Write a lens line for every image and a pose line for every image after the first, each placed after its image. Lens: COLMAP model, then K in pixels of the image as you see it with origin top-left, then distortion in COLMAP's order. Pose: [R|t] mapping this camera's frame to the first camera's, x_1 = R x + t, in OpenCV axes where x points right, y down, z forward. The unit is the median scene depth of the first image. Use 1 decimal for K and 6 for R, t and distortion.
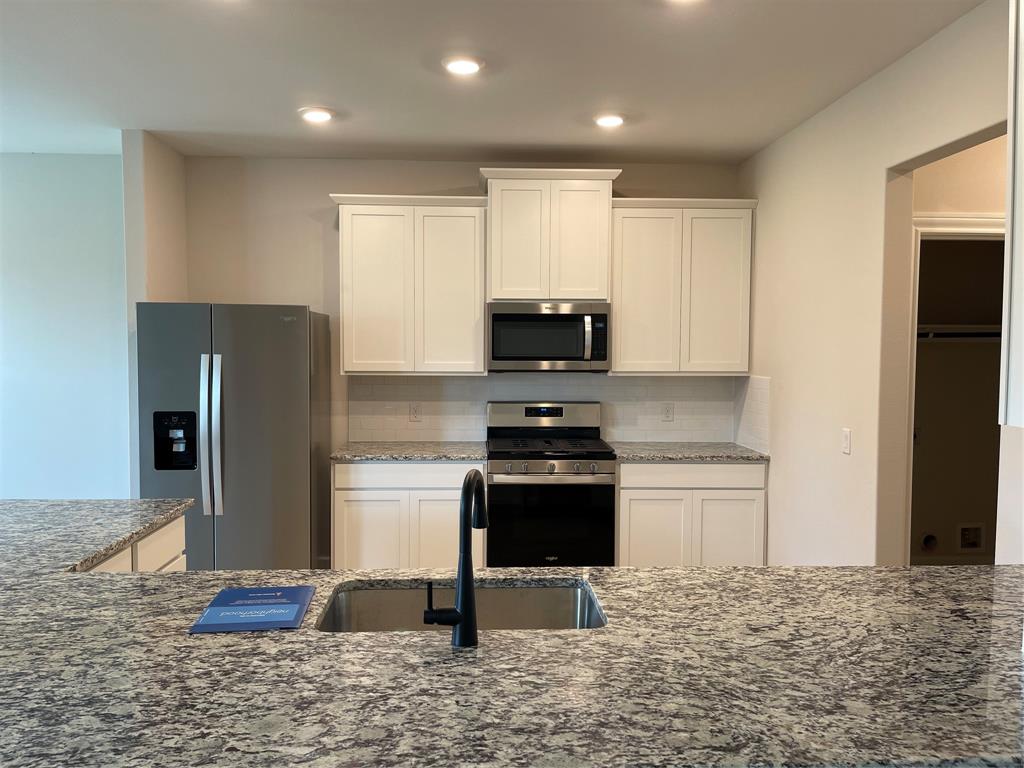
lens RADIAL K [[777.9, 0, 509.6], [0, 777.9, 387.0], [0, 0, 1]] dist [0.042207, -0.002120]
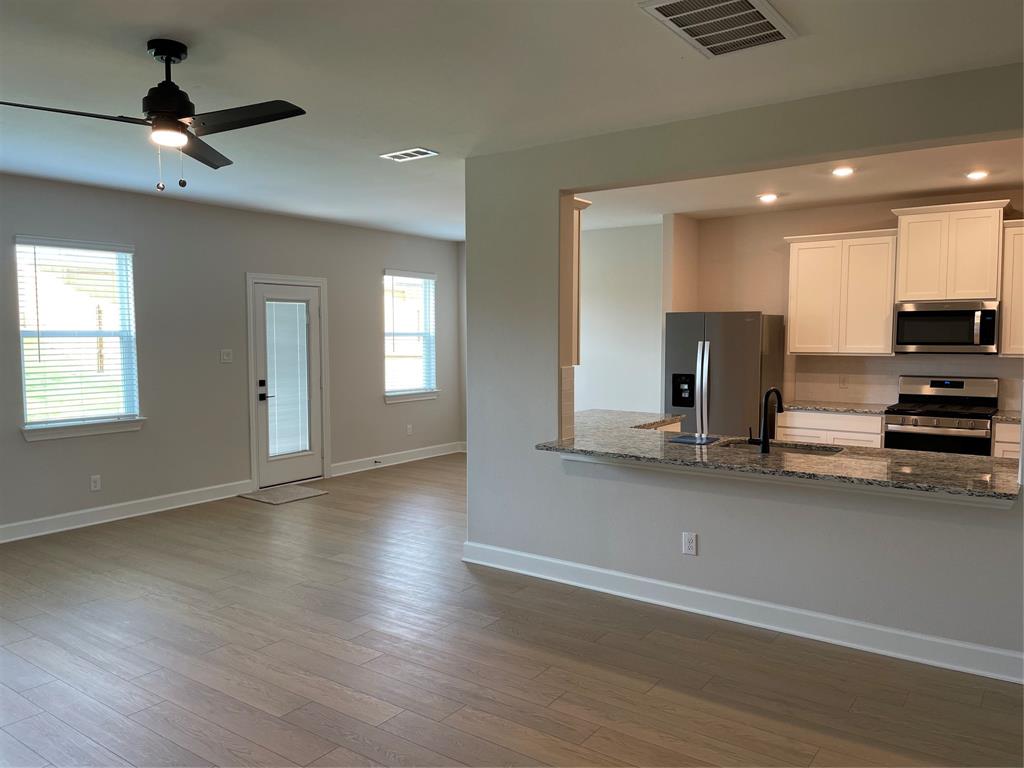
lens RADIAL K [[777.9, 0, 509.6], [0, 777.9, 387.0], [0, 0, 1]] dist [0.042207, -0.002120]
pose [[0.788395, 0.035756, -0.614129, 0.302162], [-0.024430, 0.999342, 0.026822, 0.020501], [0.614684, -0.006144, 0.788750, -0.550747]]
